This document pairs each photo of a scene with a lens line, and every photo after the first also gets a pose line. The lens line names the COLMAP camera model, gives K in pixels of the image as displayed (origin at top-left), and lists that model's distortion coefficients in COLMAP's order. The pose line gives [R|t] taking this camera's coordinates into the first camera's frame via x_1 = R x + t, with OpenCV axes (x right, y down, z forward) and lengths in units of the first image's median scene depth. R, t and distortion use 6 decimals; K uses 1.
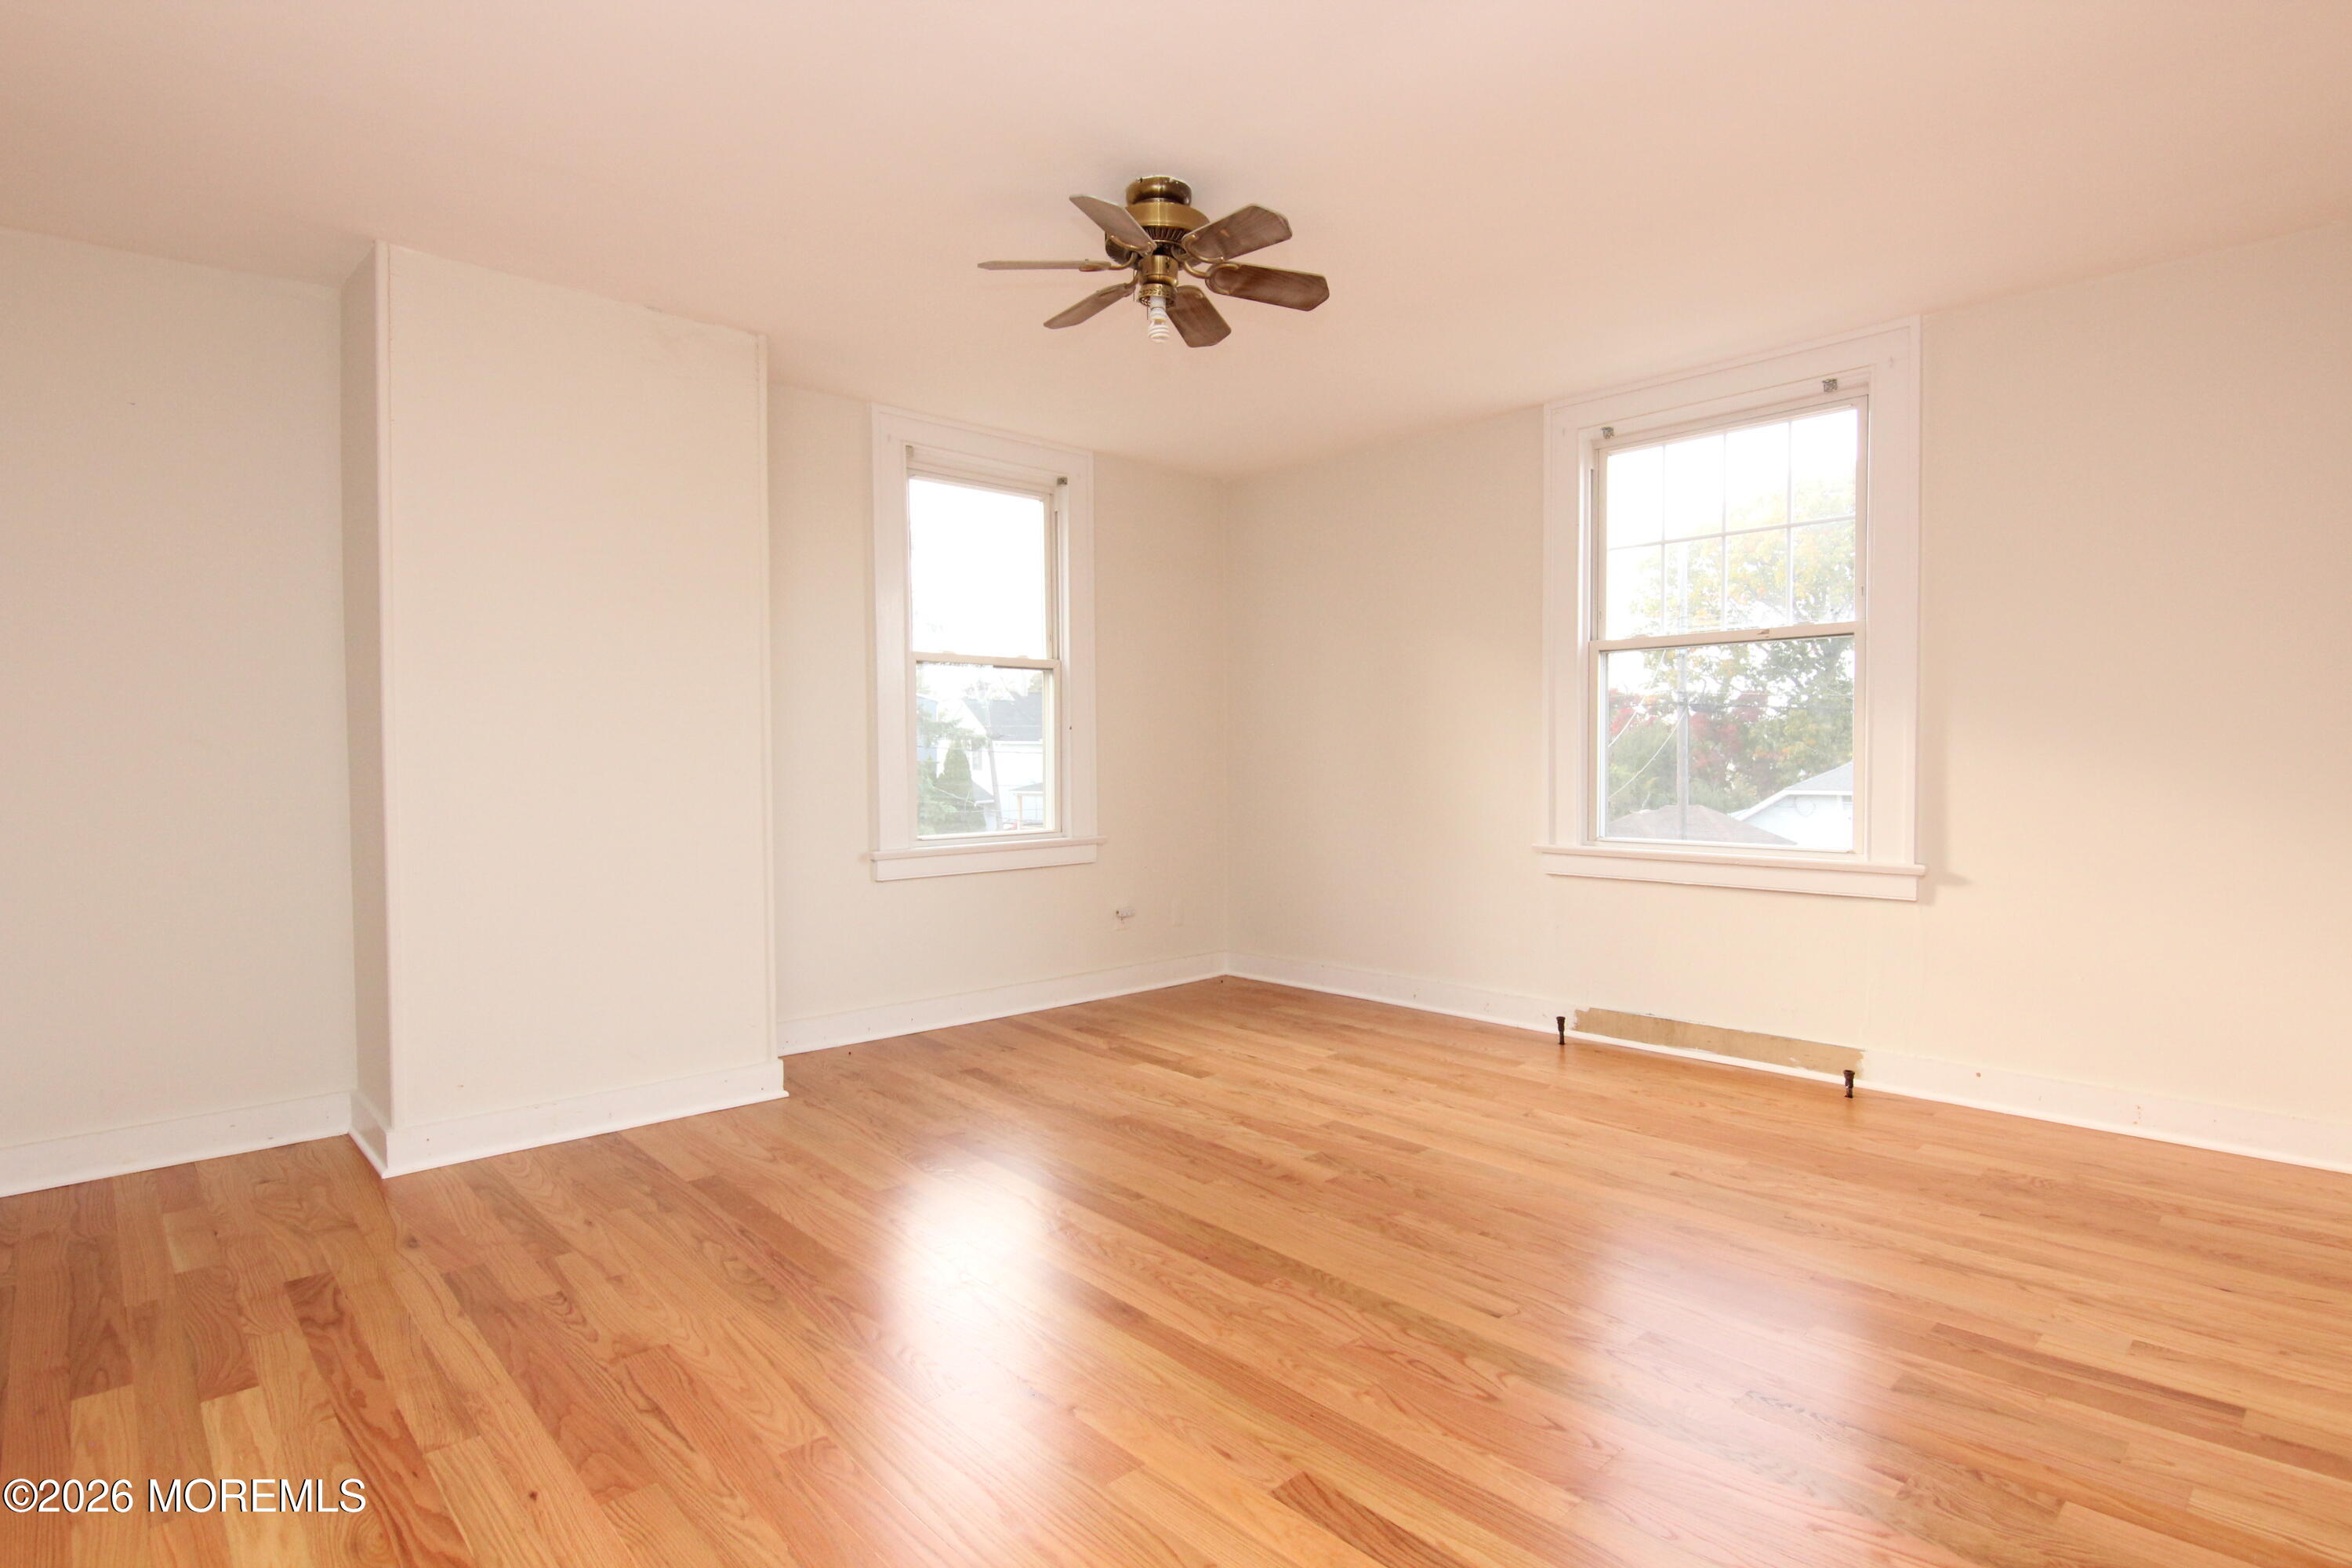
lens RADIAL K [[1196.1, 0, 1193.1], [0, 1196.1, 788.9], [0, 0, 1]] dist [-0.003549, -0.013709]
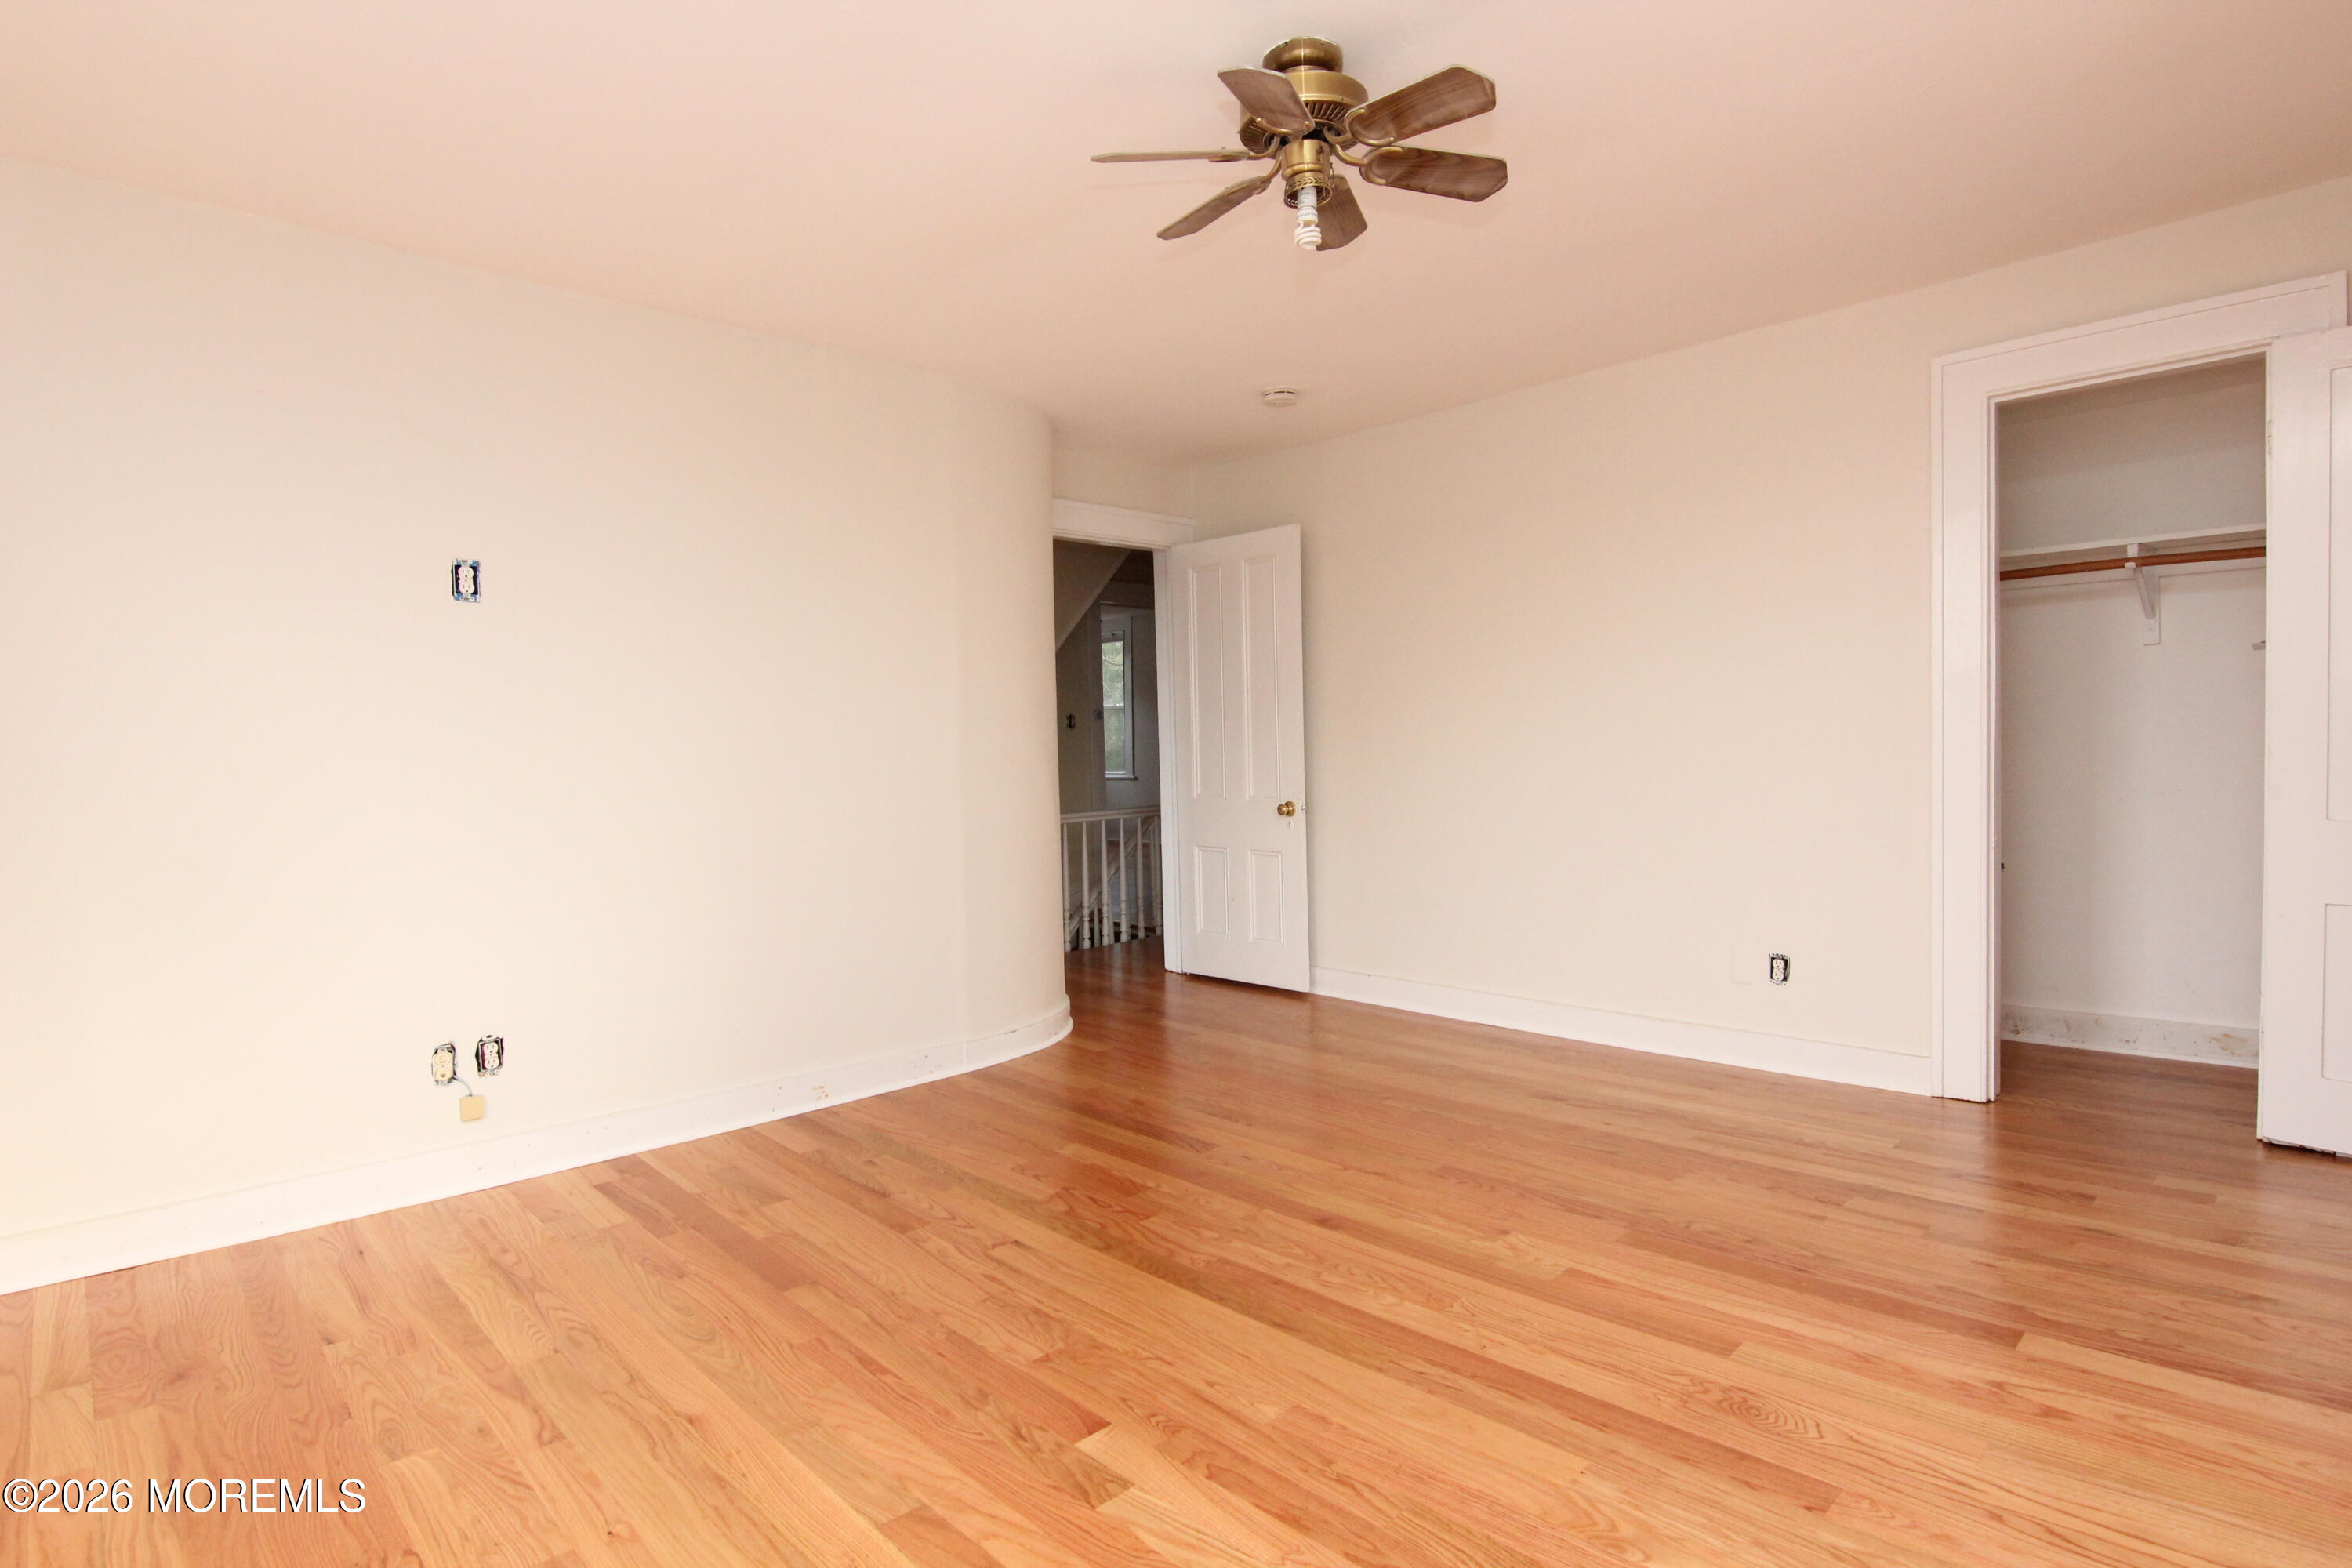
lens RADIAL K [[1196.1, 0, 1193.1], [0, 1196.1, 788.9], [0, 0, 1]] dist [-0.003549, -0.013709]
pose [[-0.999402, 0.033023, -0.010221, 0.072773], [0.032246, 0.997121, 0.068630, -0.062744], [0.012458, 0.068259, -0.997590, 1.914934]]
